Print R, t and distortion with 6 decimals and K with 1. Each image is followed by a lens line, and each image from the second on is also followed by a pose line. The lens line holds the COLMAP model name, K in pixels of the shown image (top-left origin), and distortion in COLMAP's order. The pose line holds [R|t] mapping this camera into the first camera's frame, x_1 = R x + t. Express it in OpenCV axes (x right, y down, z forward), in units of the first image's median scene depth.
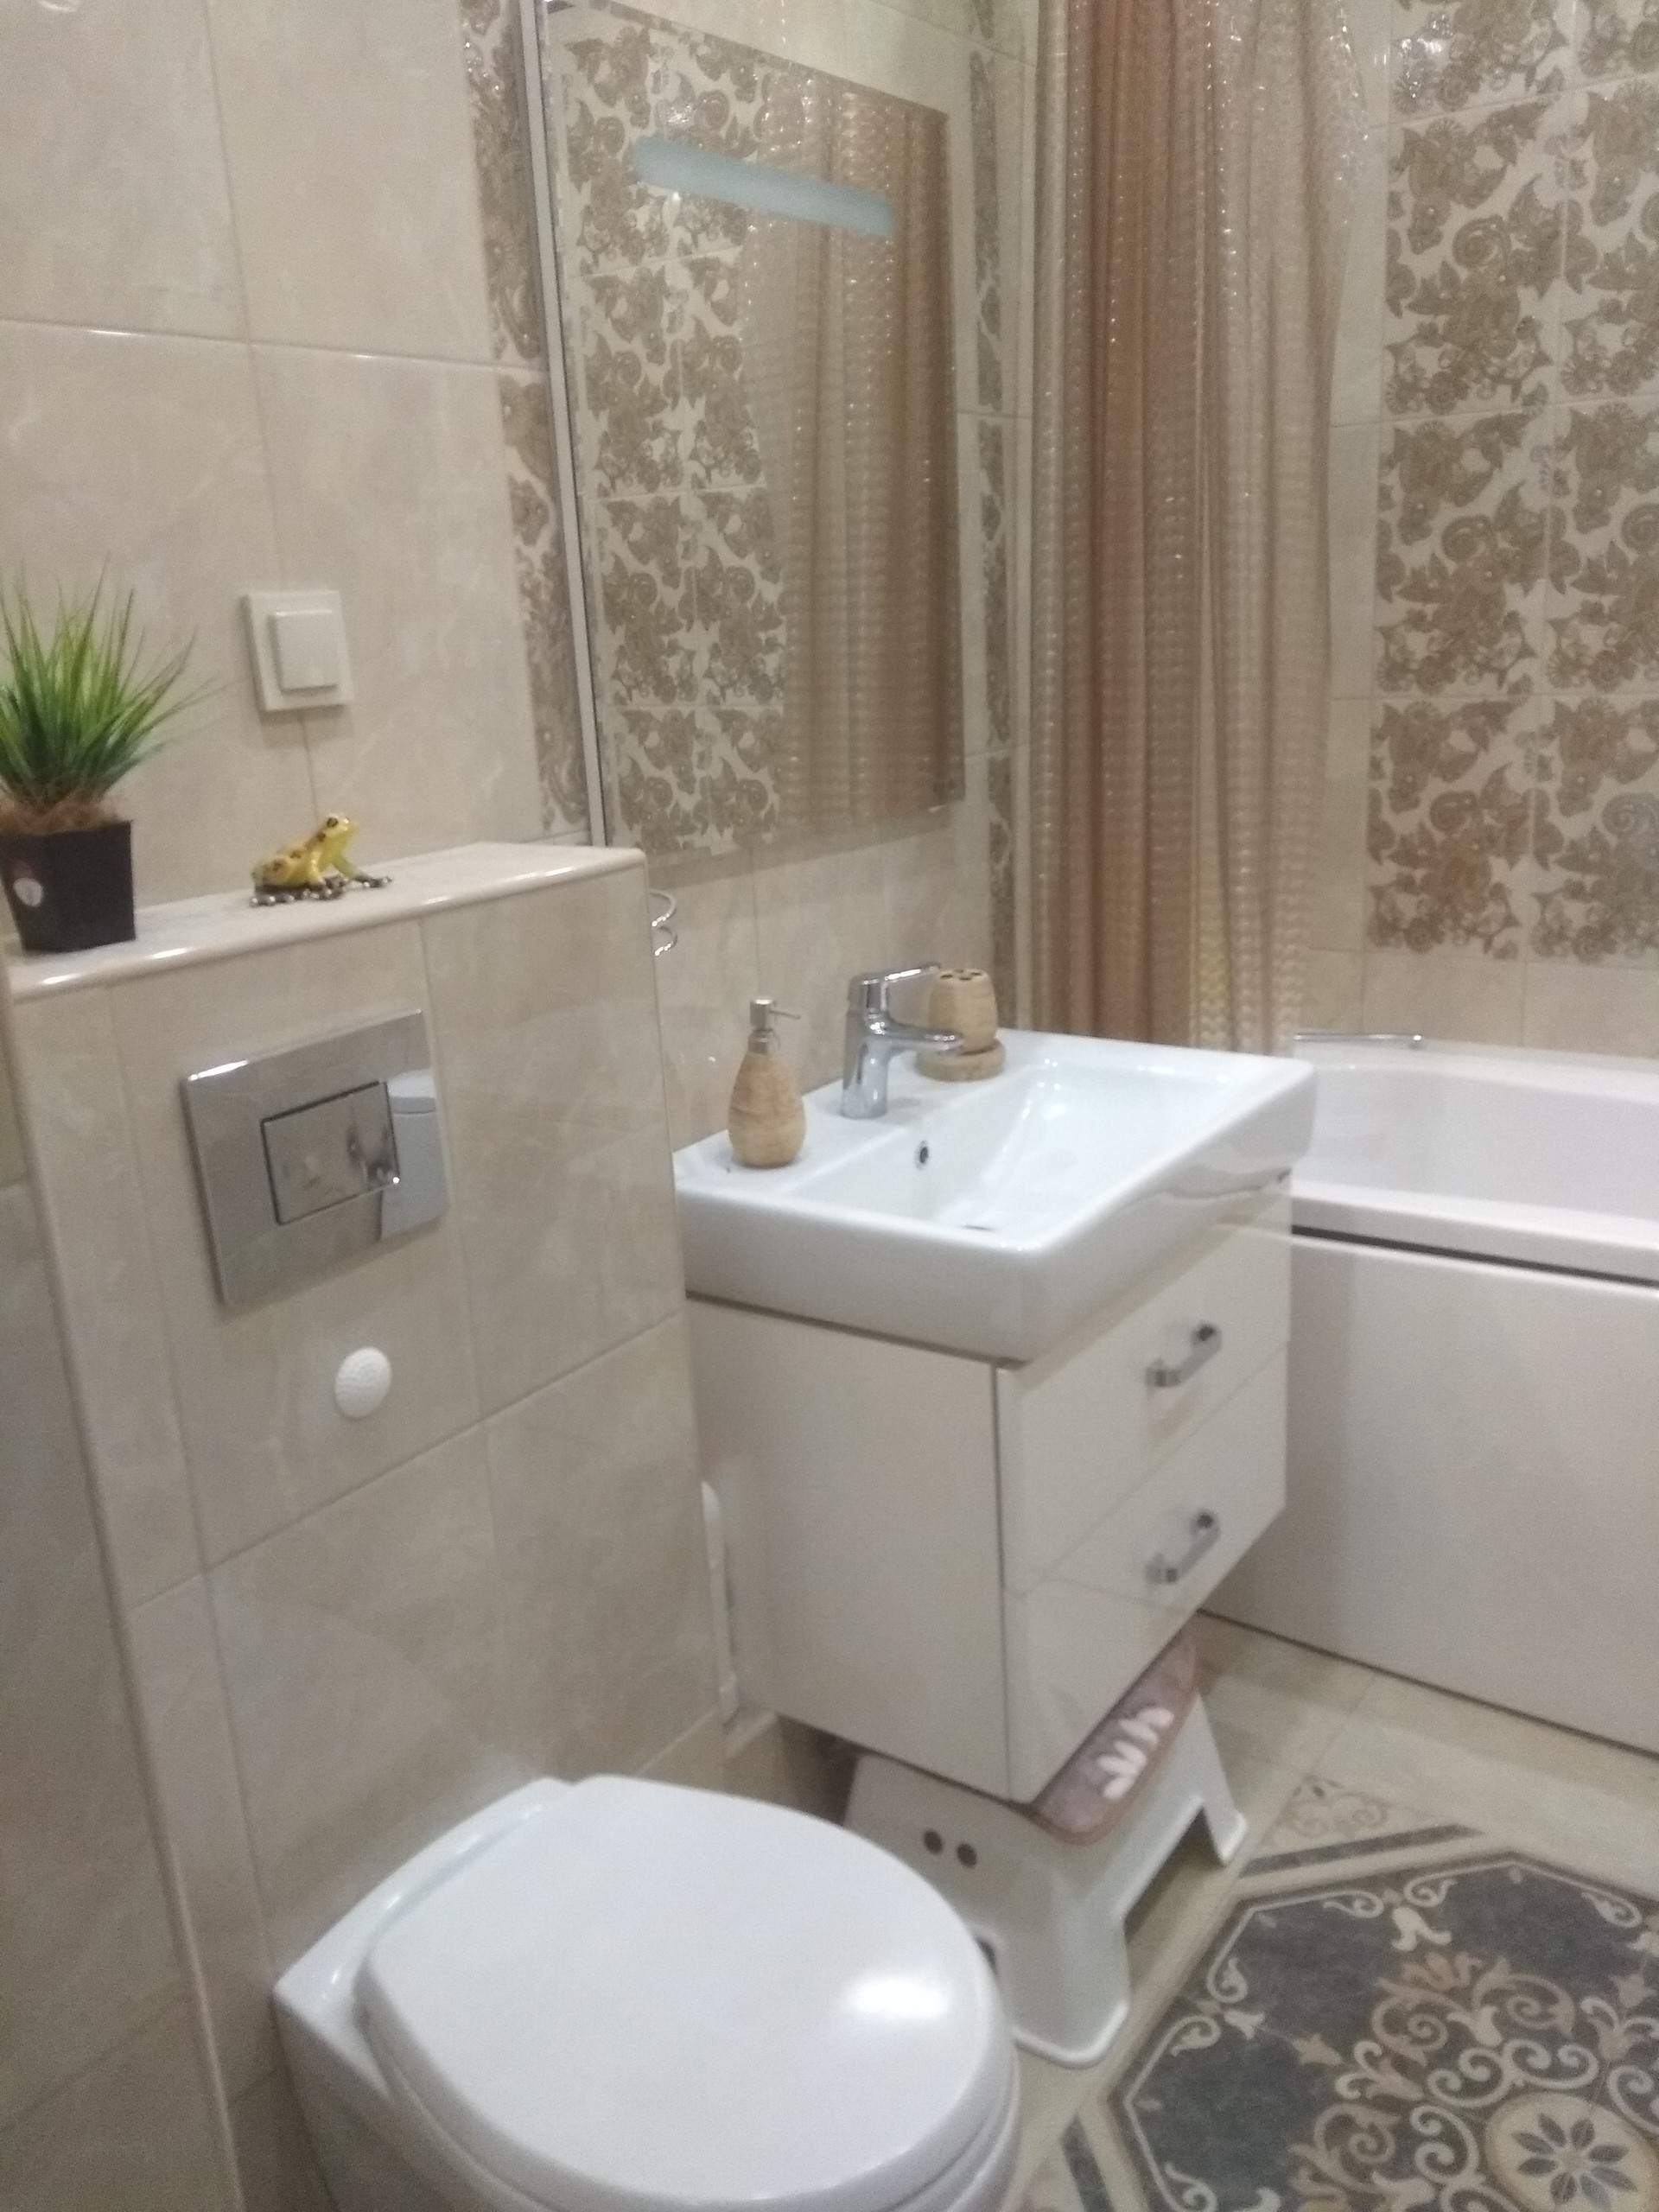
lens RADIAL K [[1775.6, 0, 826.4], [0, 1775.6, 1125.0], [0, 0, 1]] dist [0.067107, -0.098076]
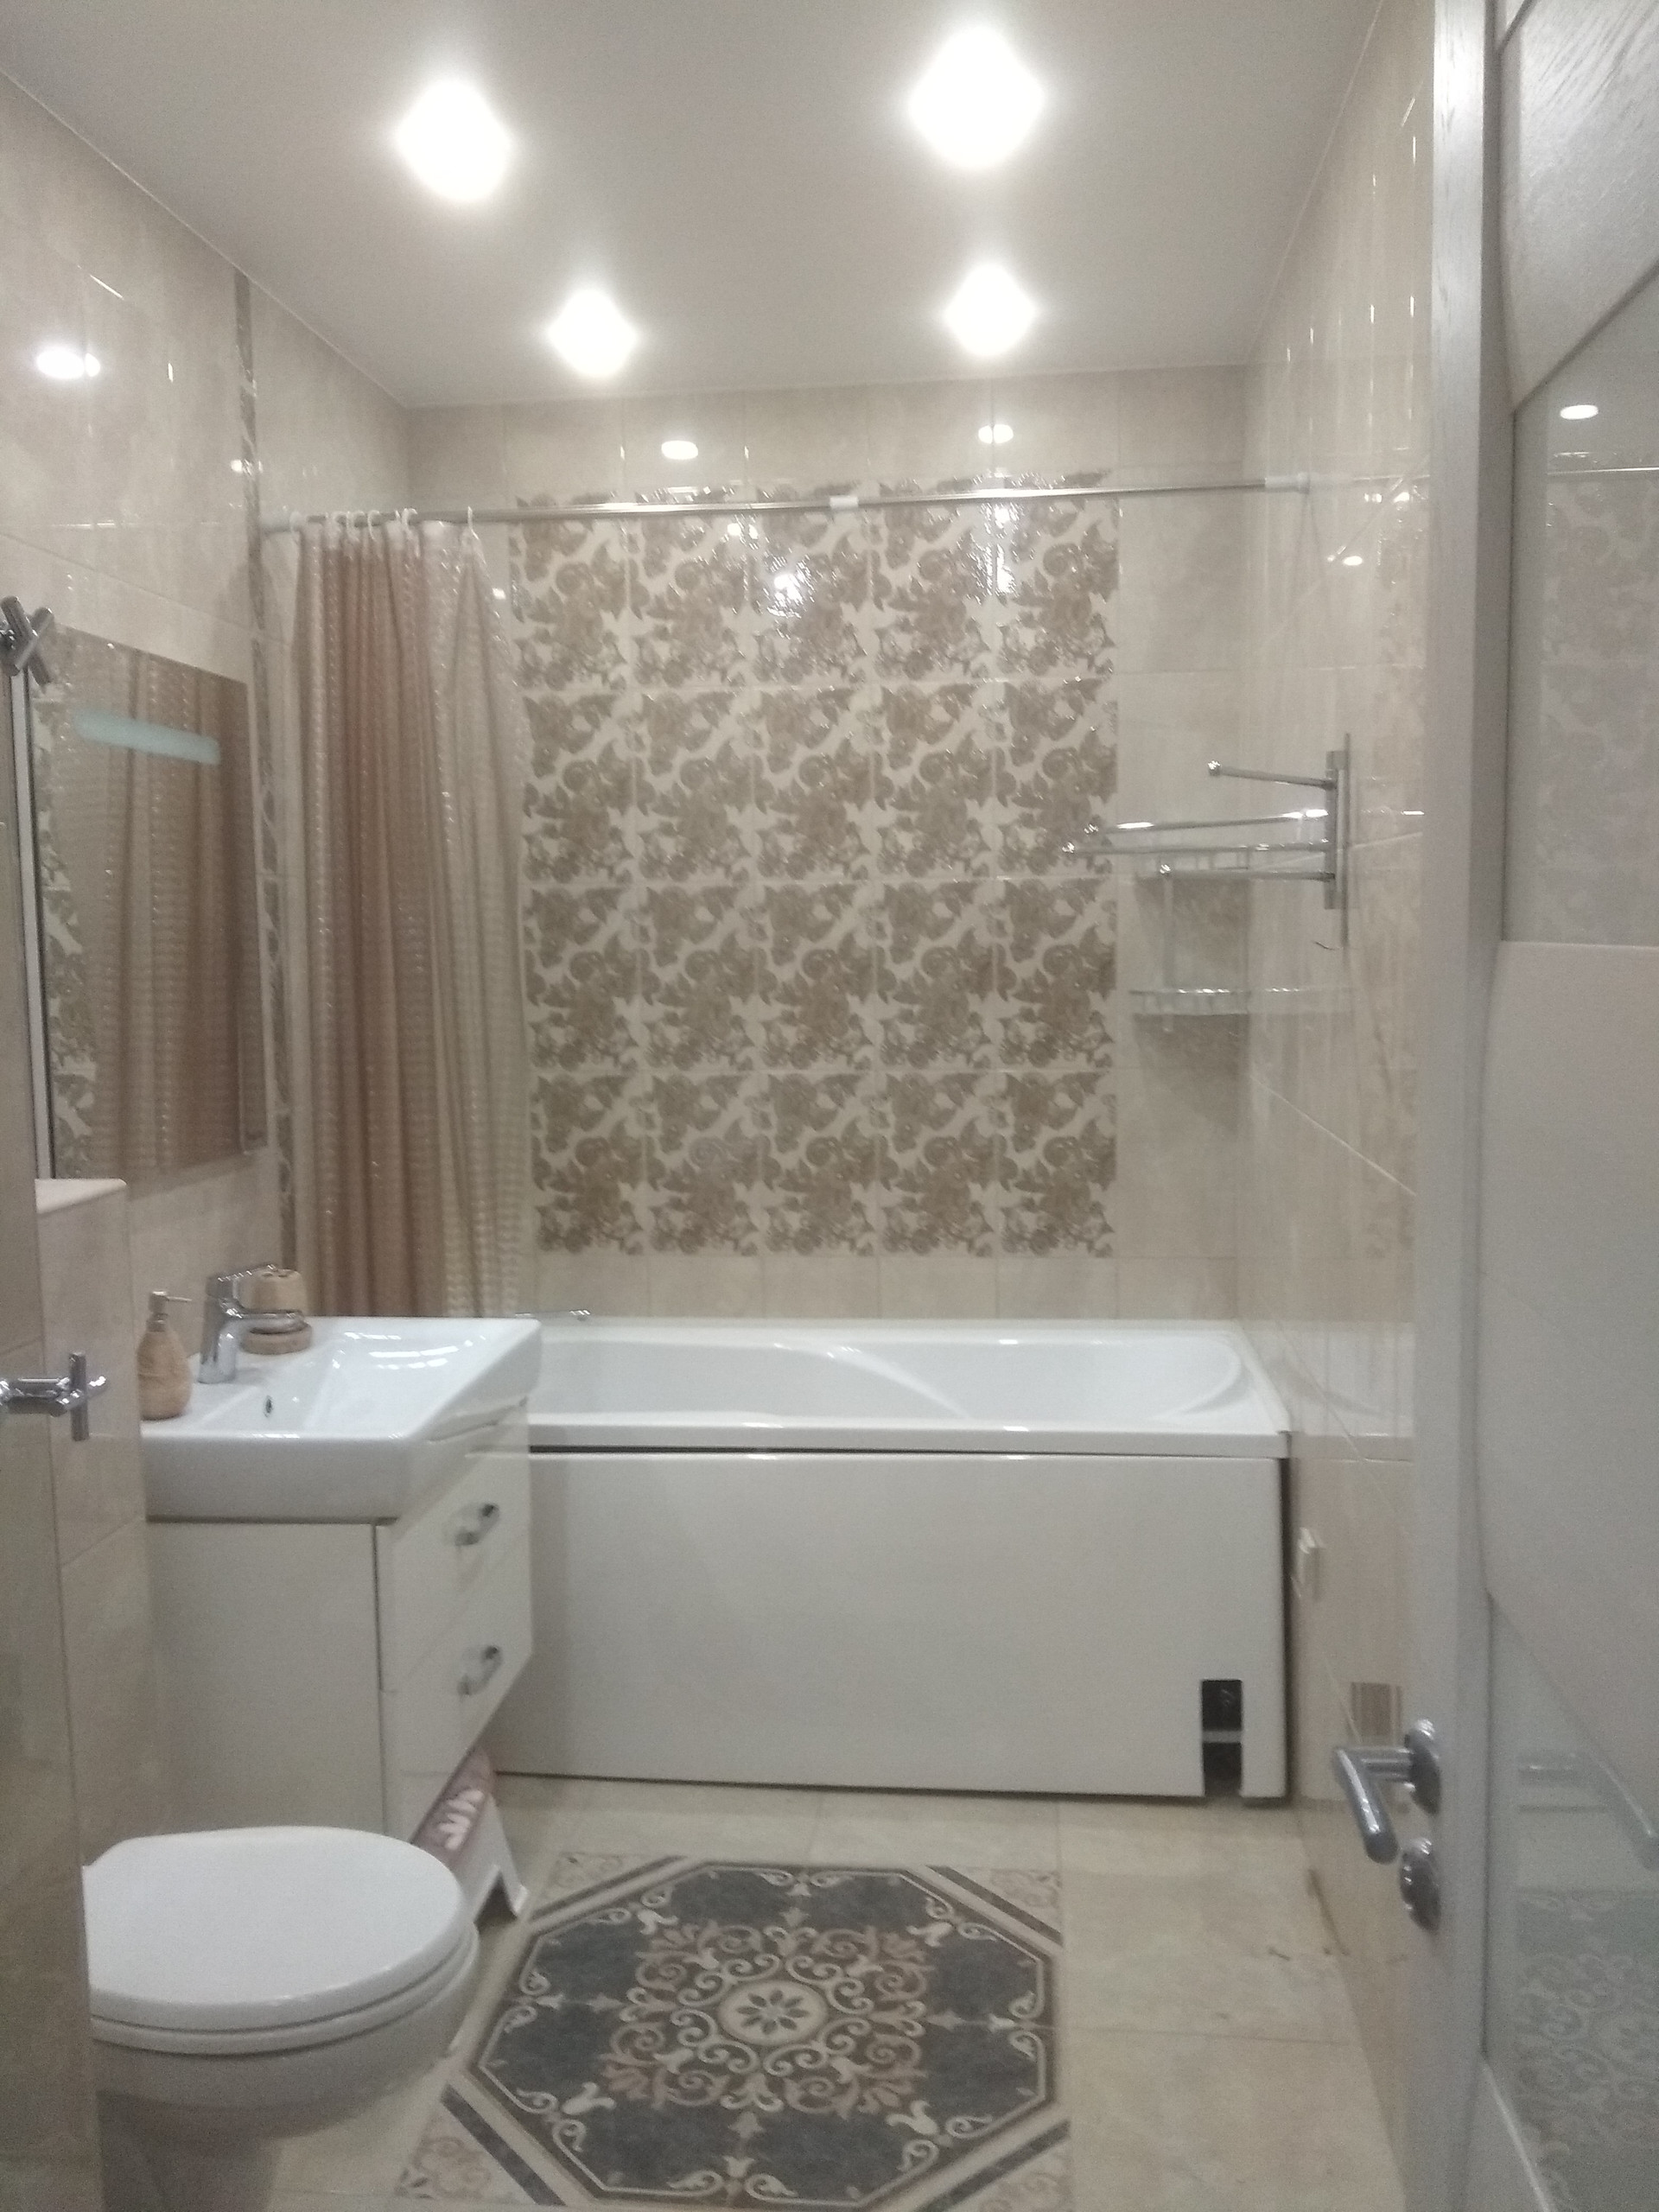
lens RADIAL K [[1775.6, 0, 826.4], [0, 1775.6, 1125.0], [0, 0, 1]] dist [0.067107, -0.098076]
pose [[0.873021, -0.009168, 0.487597, -0.218757], [0.103093, 0.980698, -0.166145, 0.071292], [-0.476662, 0.195315, 0.857115, -0.371567]]
